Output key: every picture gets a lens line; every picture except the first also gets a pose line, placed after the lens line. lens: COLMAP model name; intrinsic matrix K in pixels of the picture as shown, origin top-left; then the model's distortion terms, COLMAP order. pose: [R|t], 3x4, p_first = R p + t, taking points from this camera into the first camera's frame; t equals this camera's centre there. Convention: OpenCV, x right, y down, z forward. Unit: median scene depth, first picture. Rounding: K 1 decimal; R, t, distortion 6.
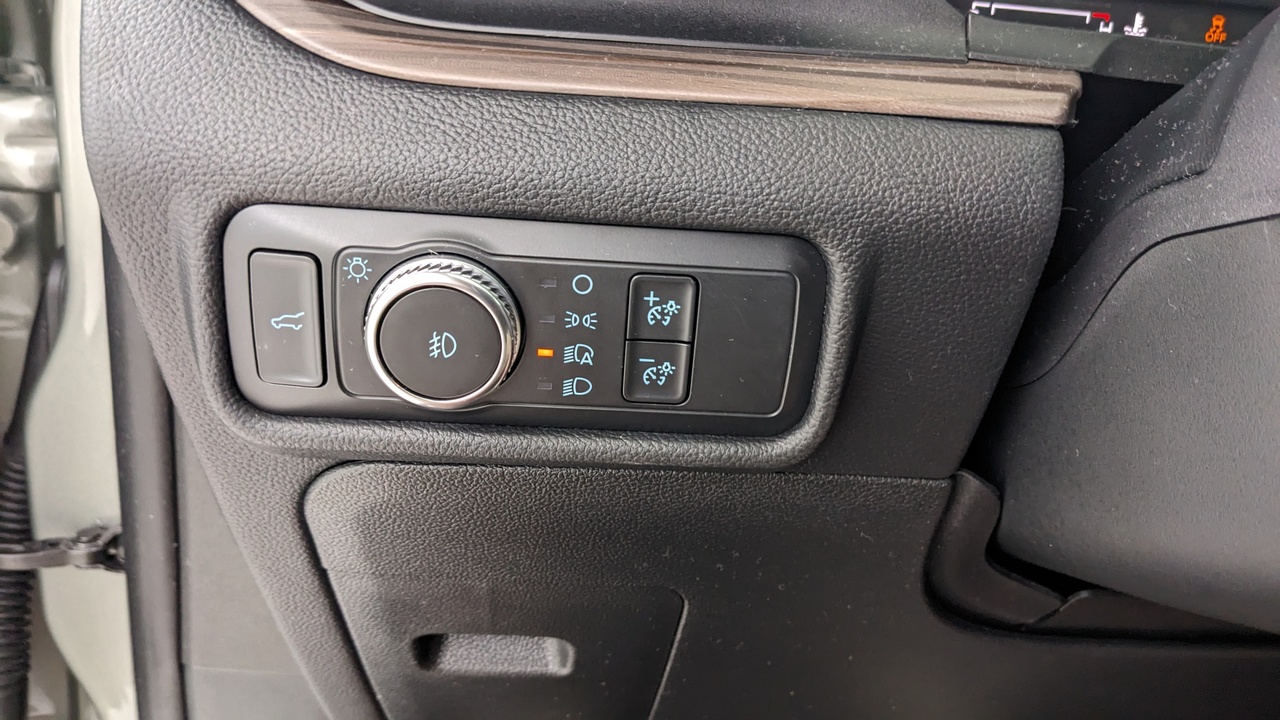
lens RADIAL K [[1016.6, 0, 640.0], [0, 1016.6, 360.0], [0, 0, 1]] dist [0.040449, -0.052006]
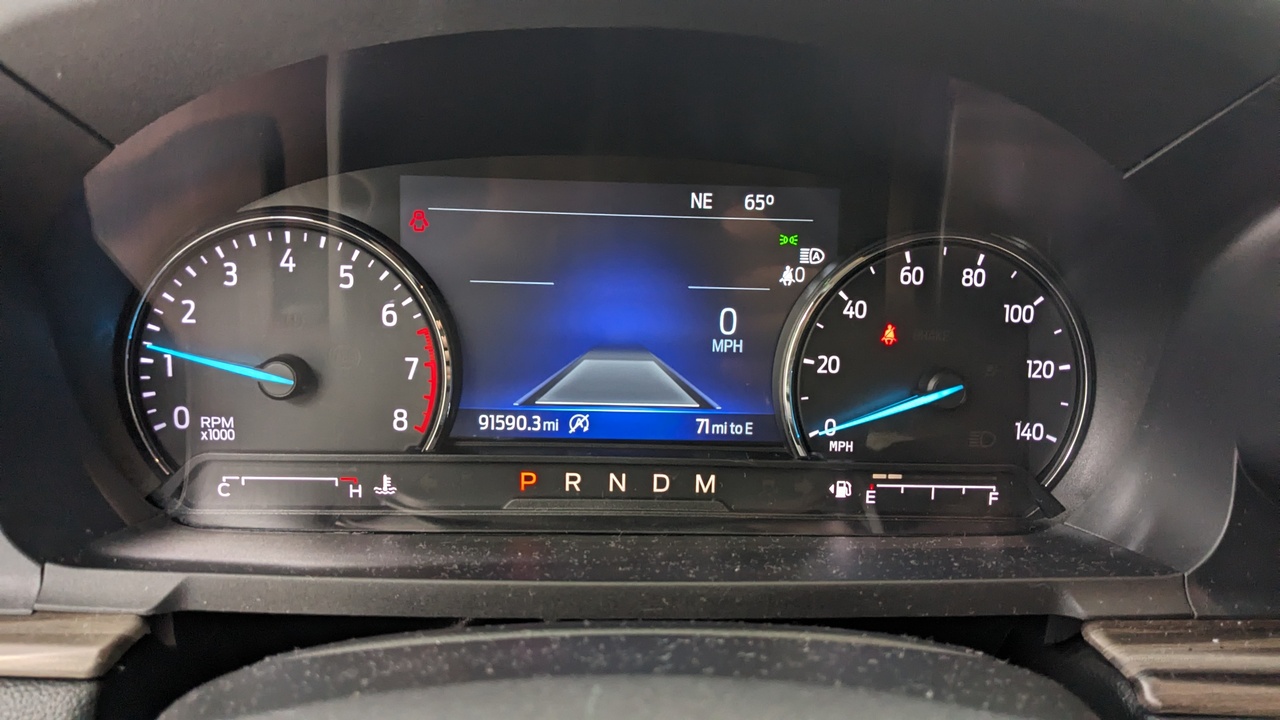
lens RADIAL K [[1016.6, 0, 640.0], [0, 1016.6, 360.0], [0, 0, 1]] dist [0.040449, -0.052006]
pose [[0.998789, -0.040975, -0.027213, 0.796559], [0.036930, 0.990104, -0.135393, -0.303282], [0.032492, 0.134224, 0.990418, -0.089756]]
